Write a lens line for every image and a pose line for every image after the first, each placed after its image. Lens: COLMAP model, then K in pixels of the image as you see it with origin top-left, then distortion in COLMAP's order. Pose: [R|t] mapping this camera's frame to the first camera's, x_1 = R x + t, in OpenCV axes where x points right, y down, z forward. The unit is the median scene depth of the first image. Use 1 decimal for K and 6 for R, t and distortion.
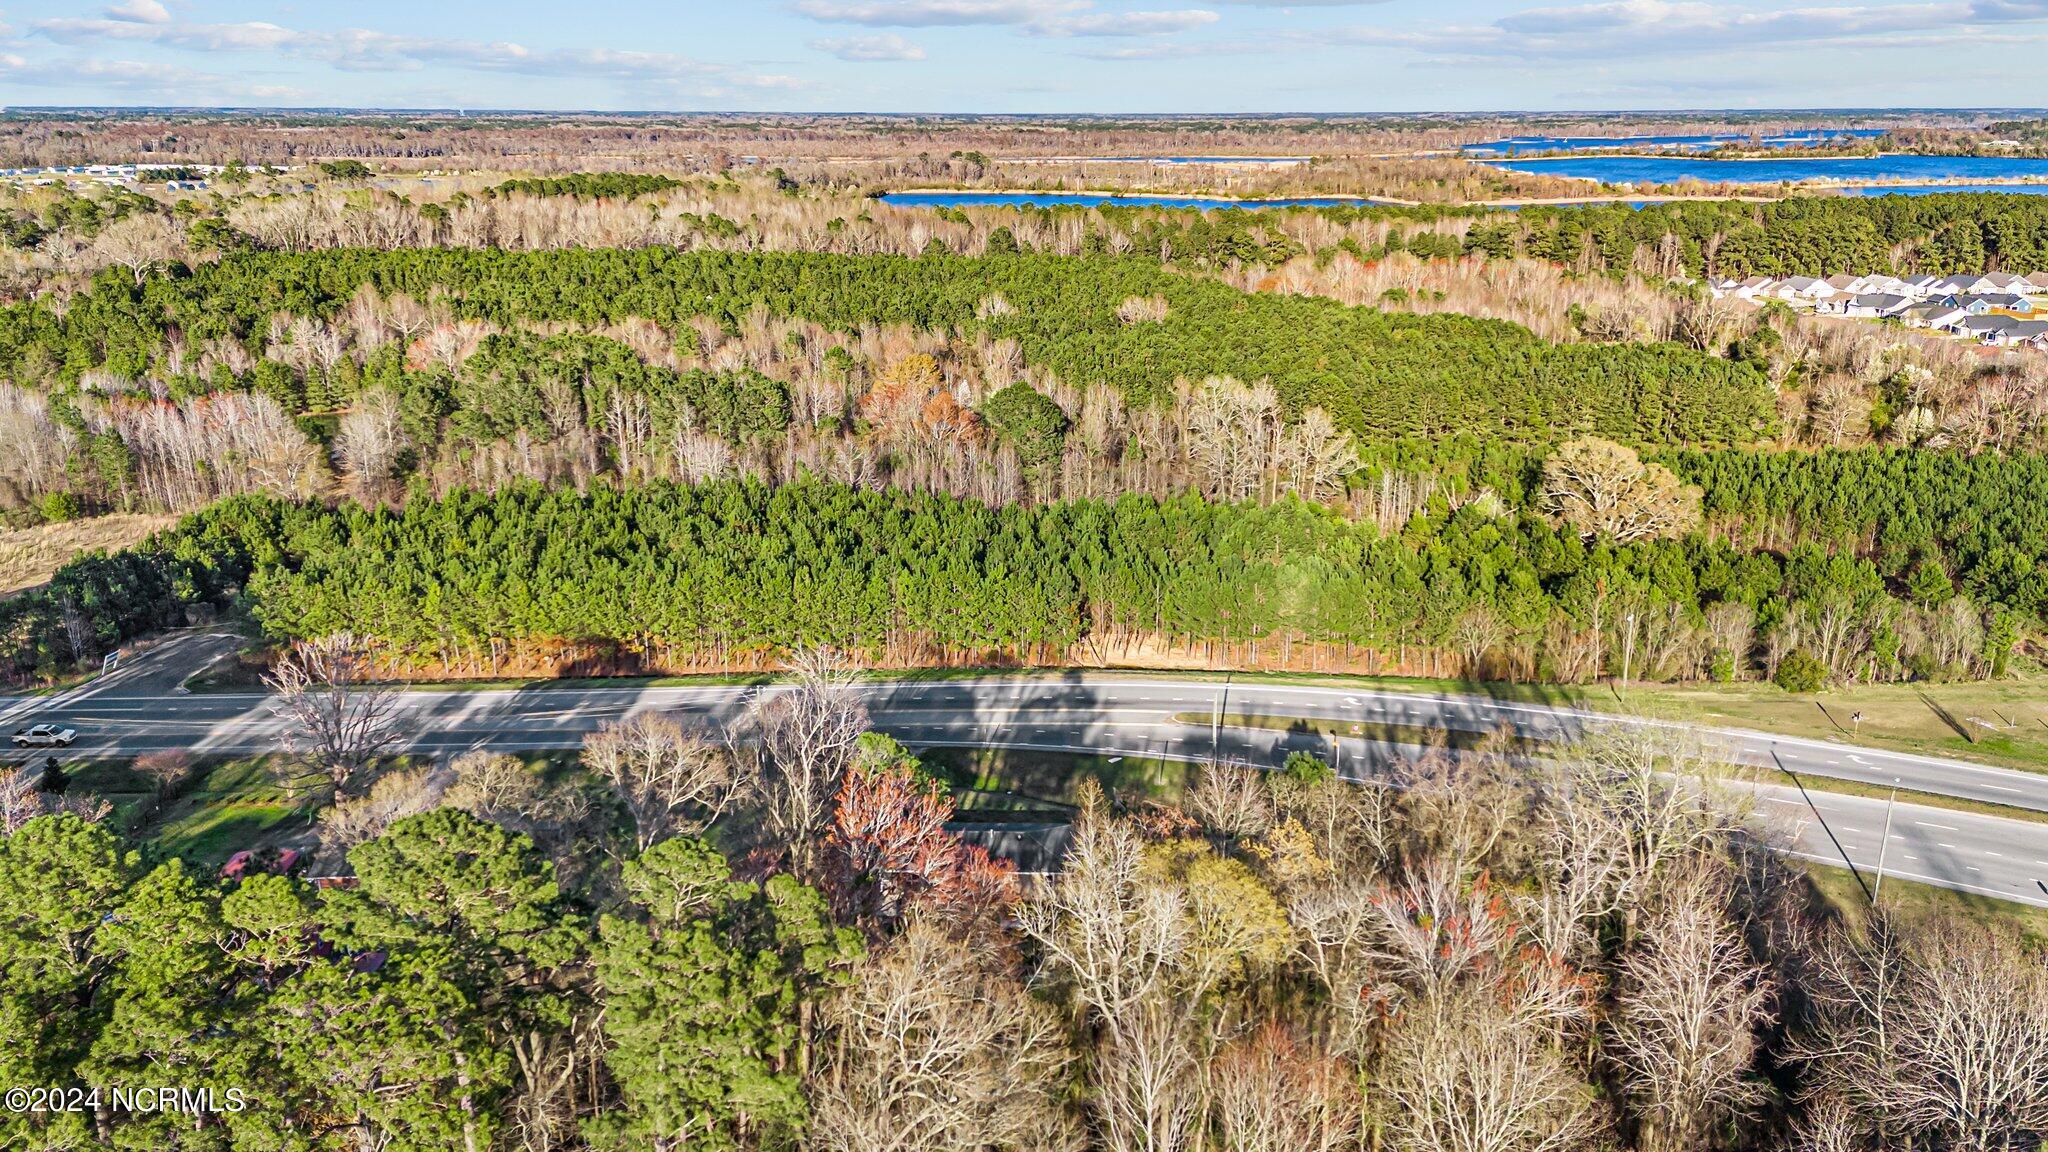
lens RADIAL K [[1574.7, 0, 1024.0], [0, 1574.7, 576.0], [0, 0, 1]] dist [0.101410, -0.133719]
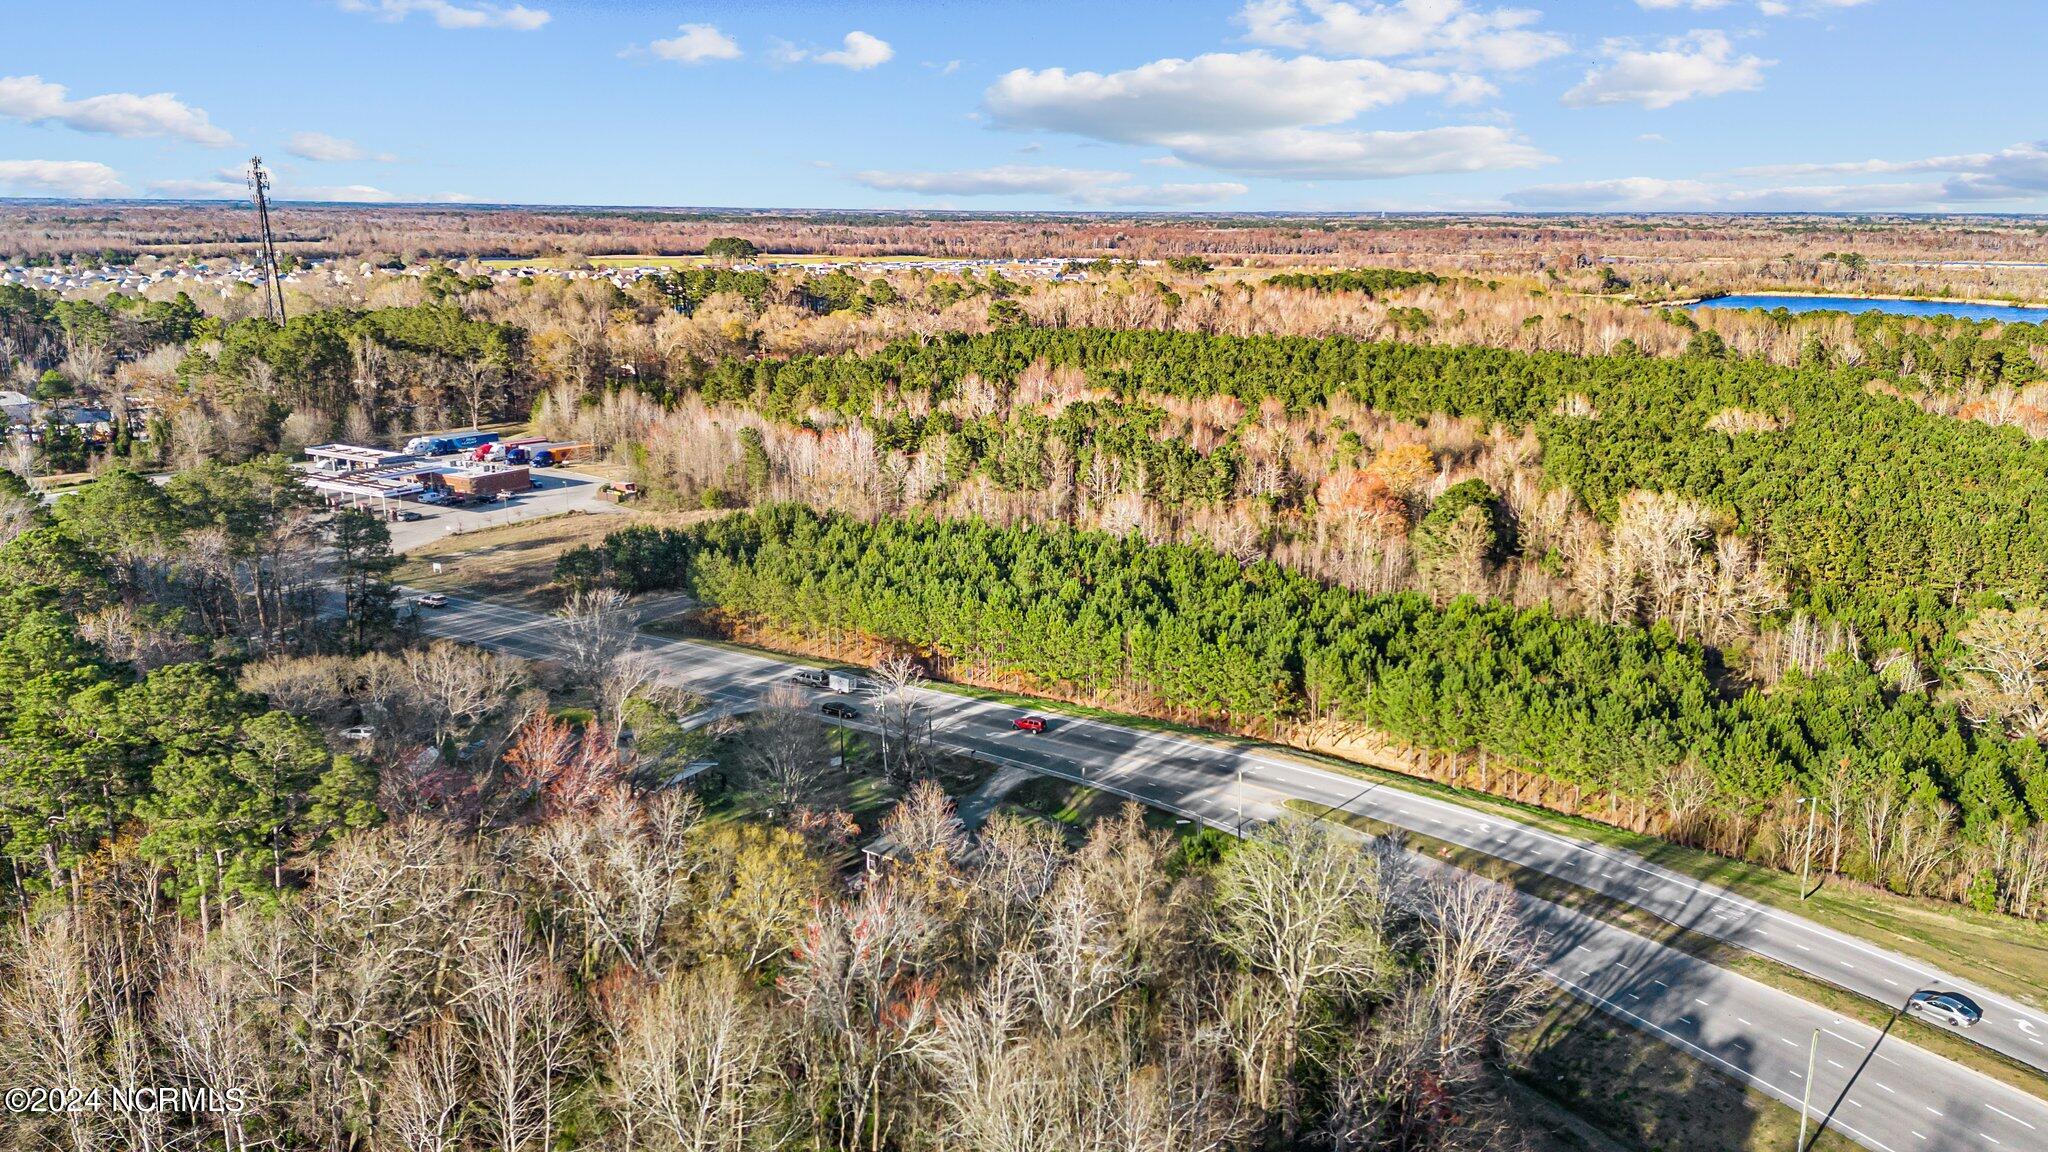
lens RADIAL K [[1574.7, 0, 1024.0], [0, 1574.7, 576.0], [0, 0, 1]] dist [0.101410, -0.133719]
pose [[0.825110, 0.130484, -0.549698, 0.132092], [-0.162991, 0.986572, -0.010467, -0.003481], [0.540951, 0.098233, 0.835298, 0.016061]]
